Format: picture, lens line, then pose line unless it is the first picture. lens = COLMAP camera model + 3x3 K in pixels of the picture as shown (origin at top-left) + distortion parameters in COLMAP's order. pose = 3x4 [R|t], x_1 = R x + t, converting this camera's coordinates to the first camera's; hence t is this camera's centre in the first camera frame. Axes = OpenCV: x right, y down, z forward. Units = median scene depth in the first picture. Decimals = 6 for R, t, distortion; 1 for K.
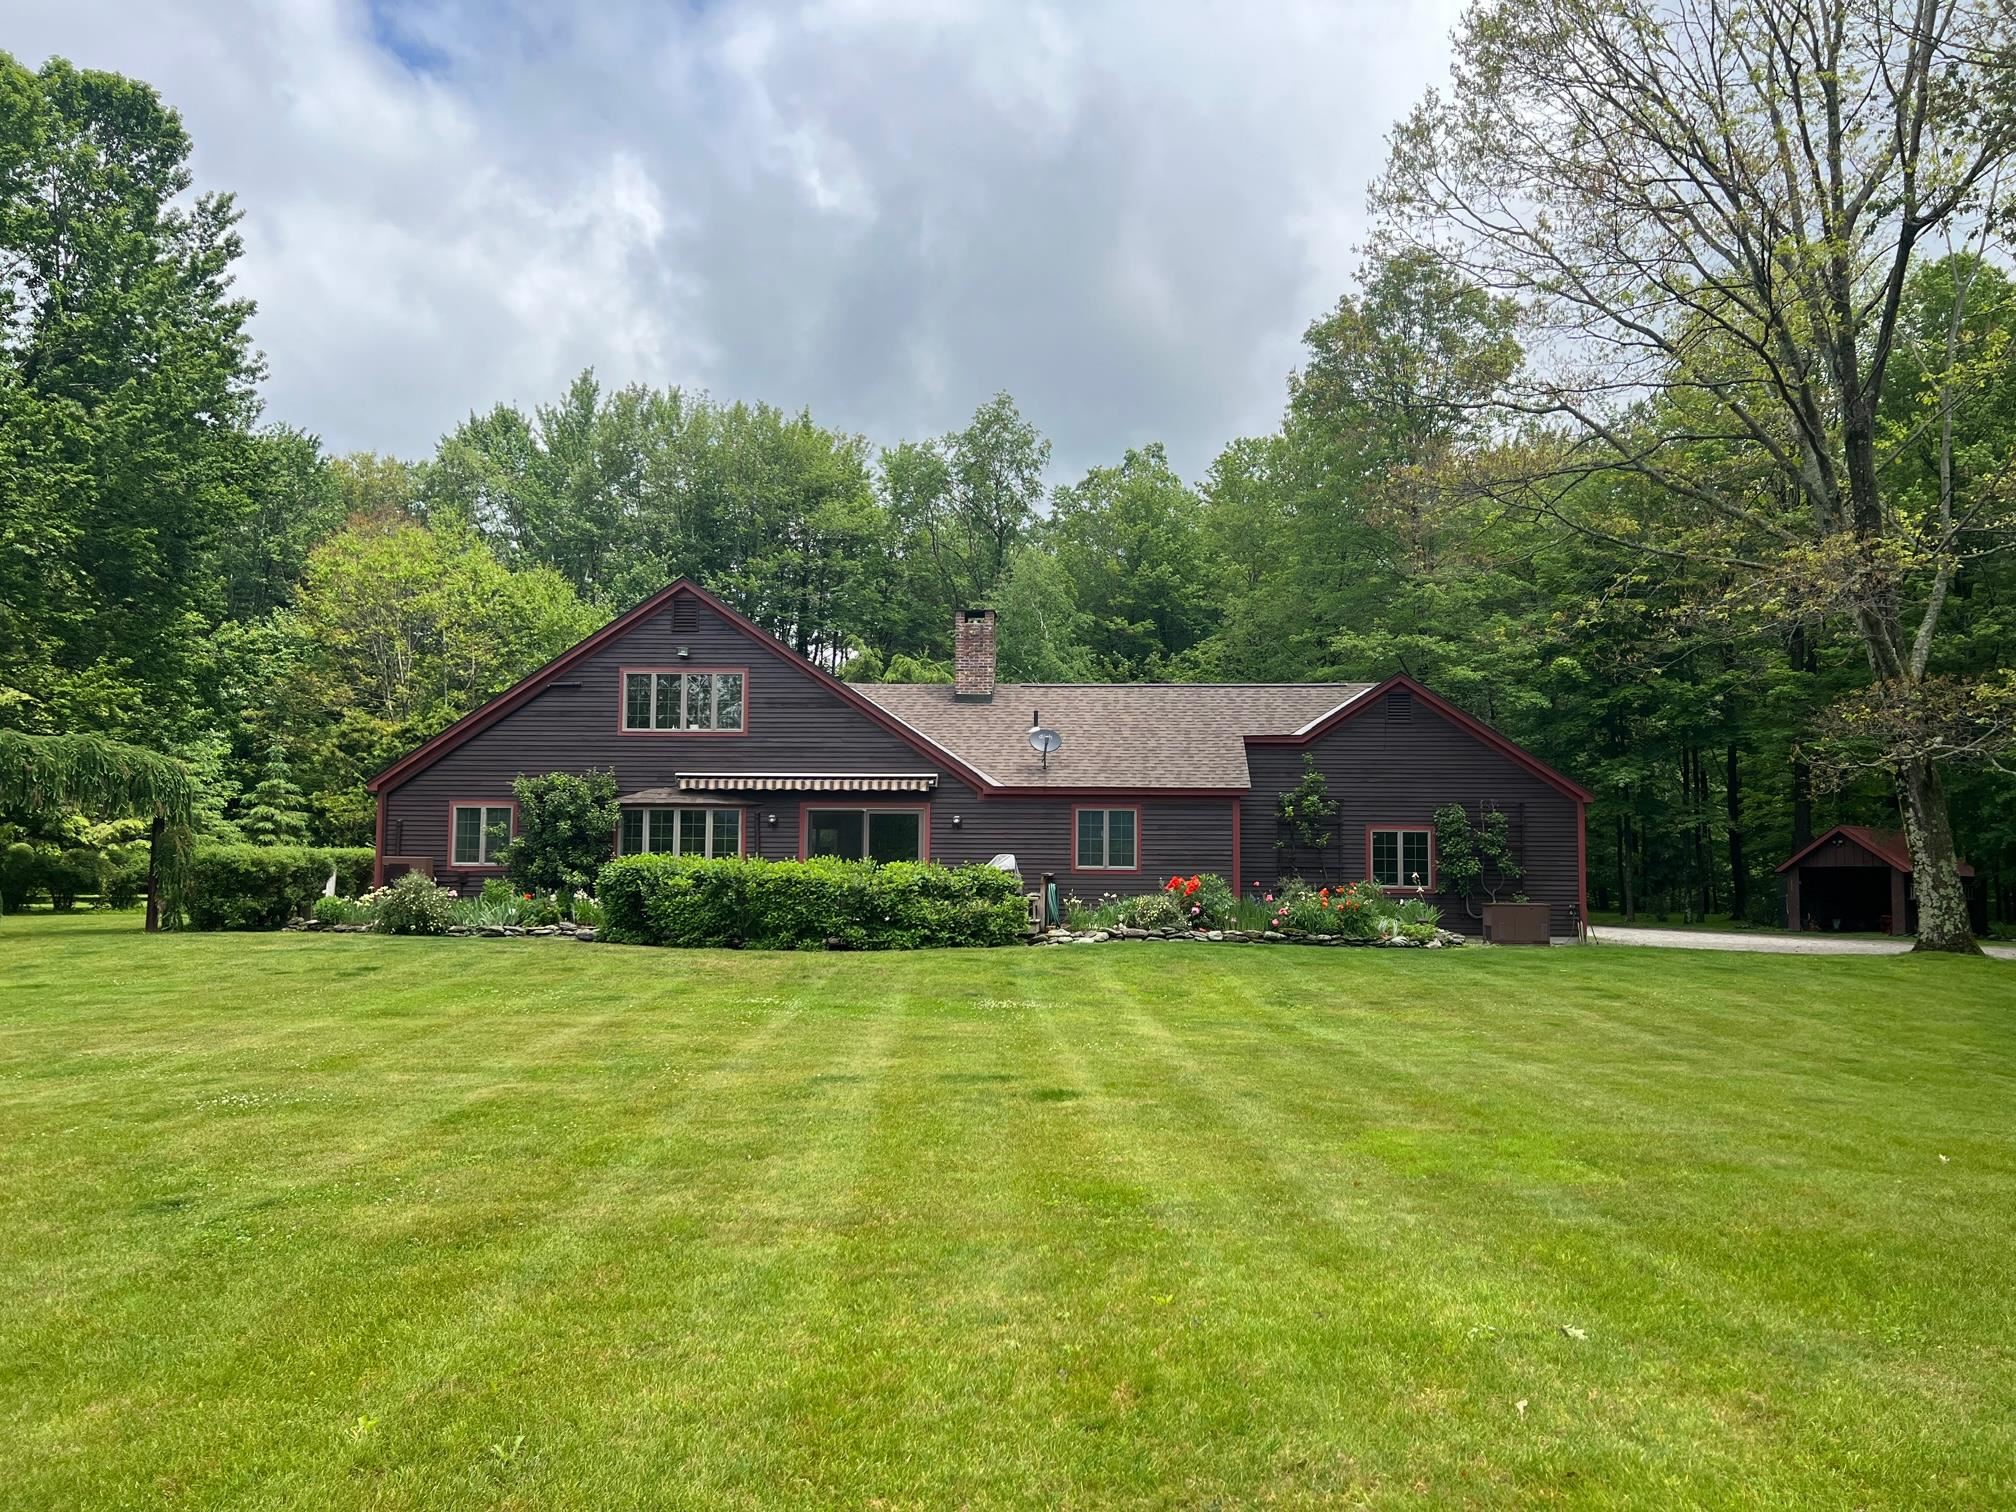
lens RADIAL K [[1523.9, 0, 984.6], [0, 1523.9, 799.3], [0, 0, 1]] dist [0.094207, -0.110631]
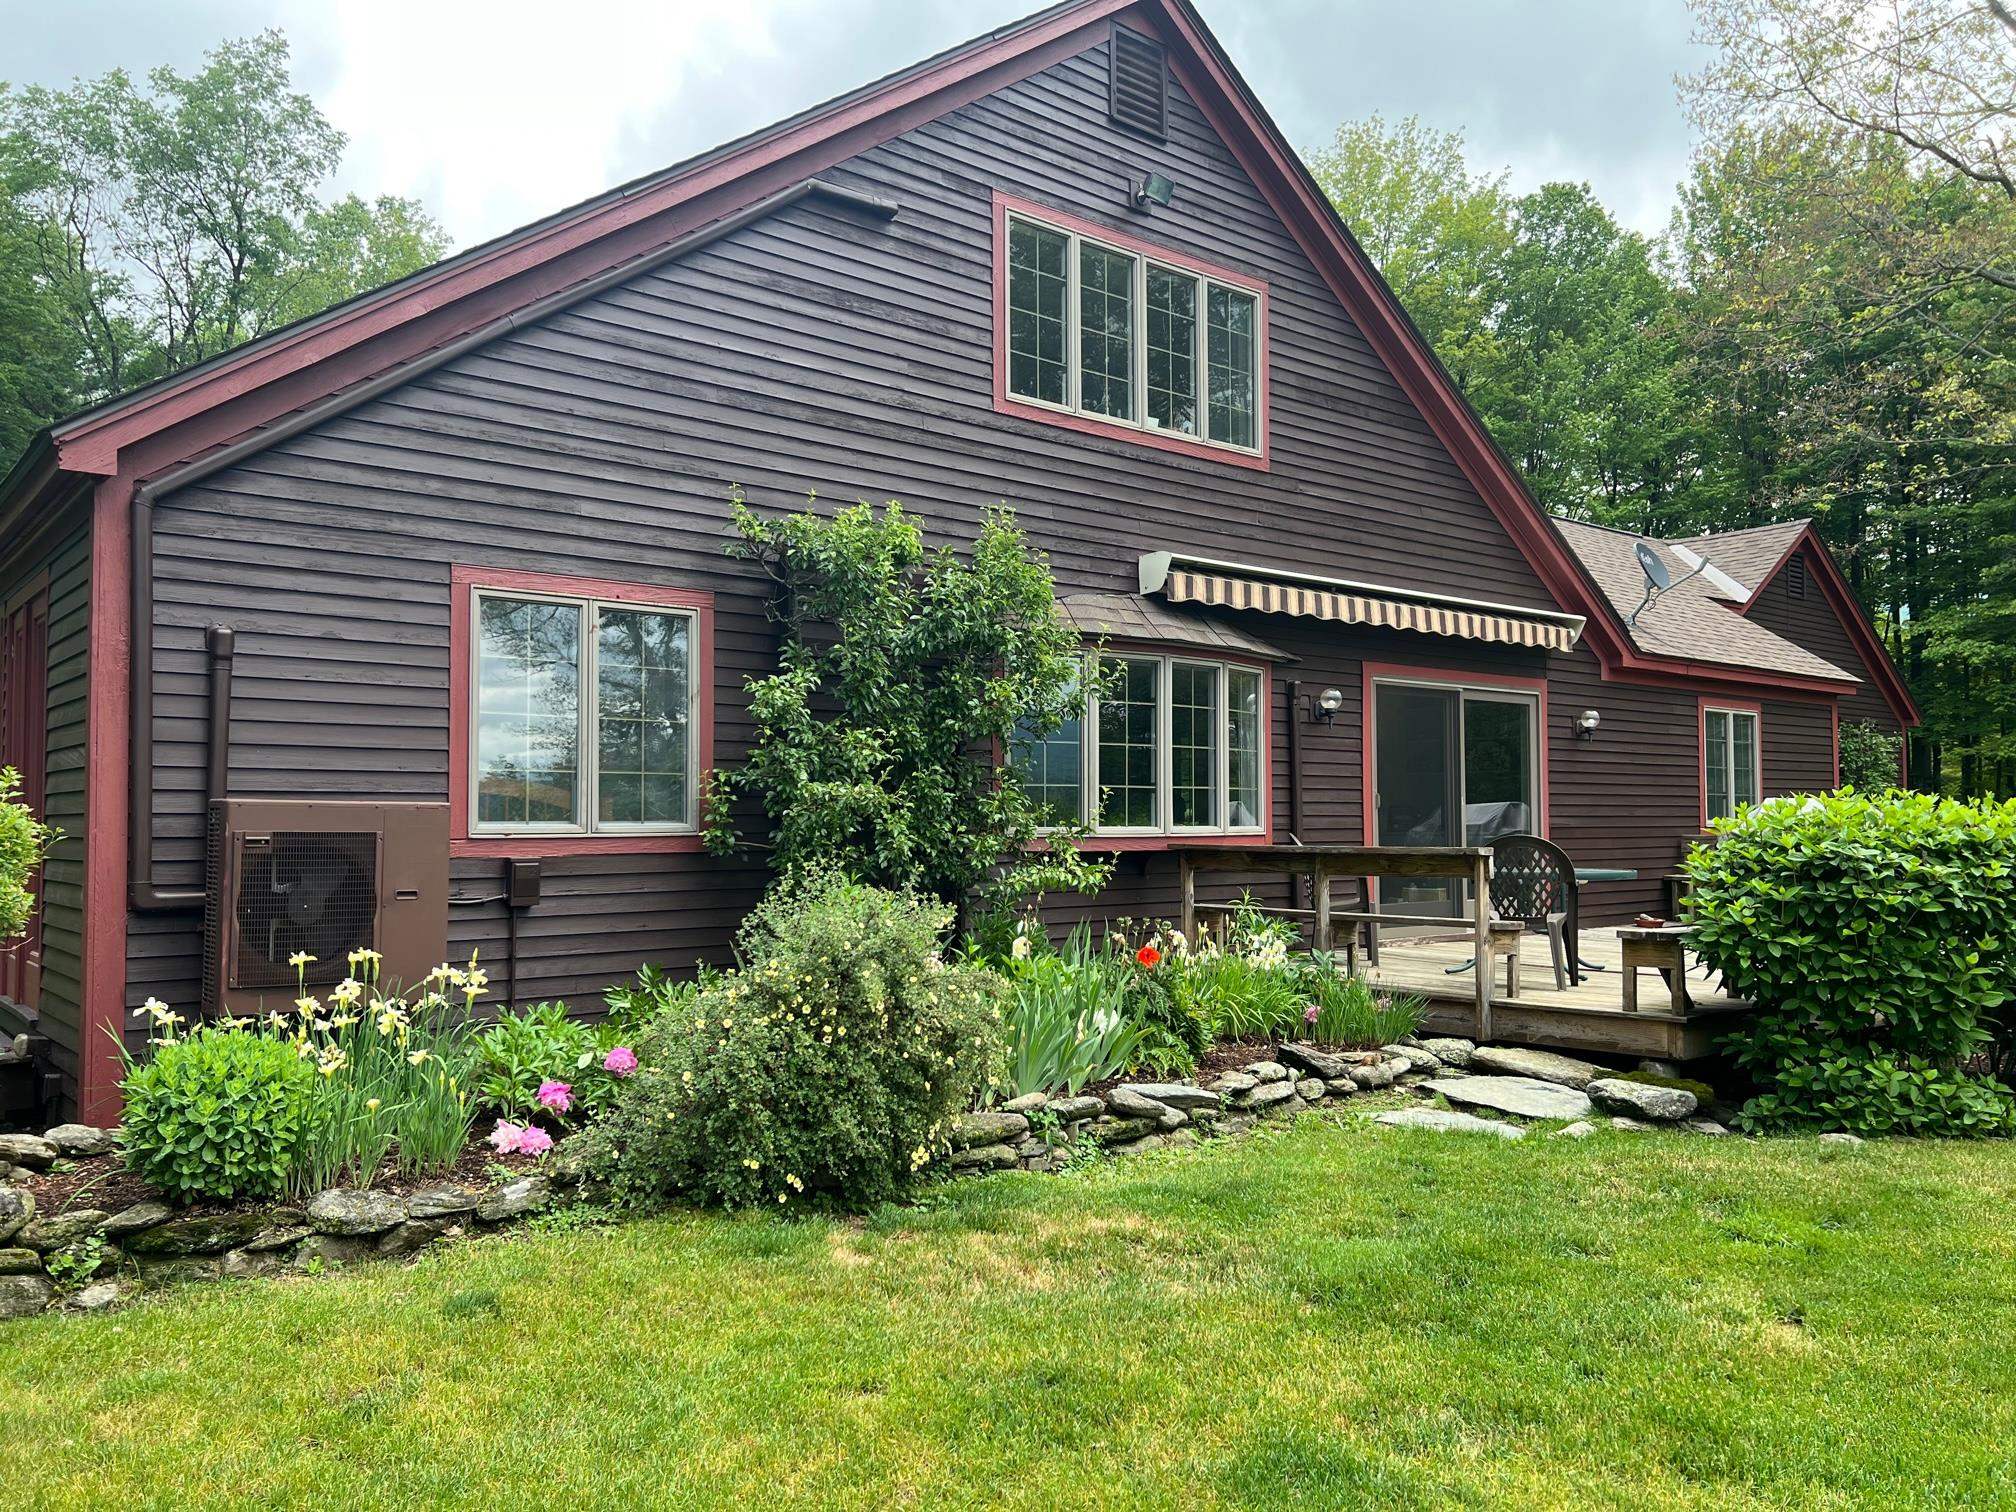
lens RADIAL K [[1523.9, 0, 984.6], [0, 1523.9, 799.3], [0, 0, 1]] dist [0.094207, -0.110631]
pose [[0.731044, 0.001355, 0.682329, -0.460180], [-0.028808, 0.999168, 0.028881, 0.028616], [-0.681722, -0.040770, 0.730475, 0.783488]]
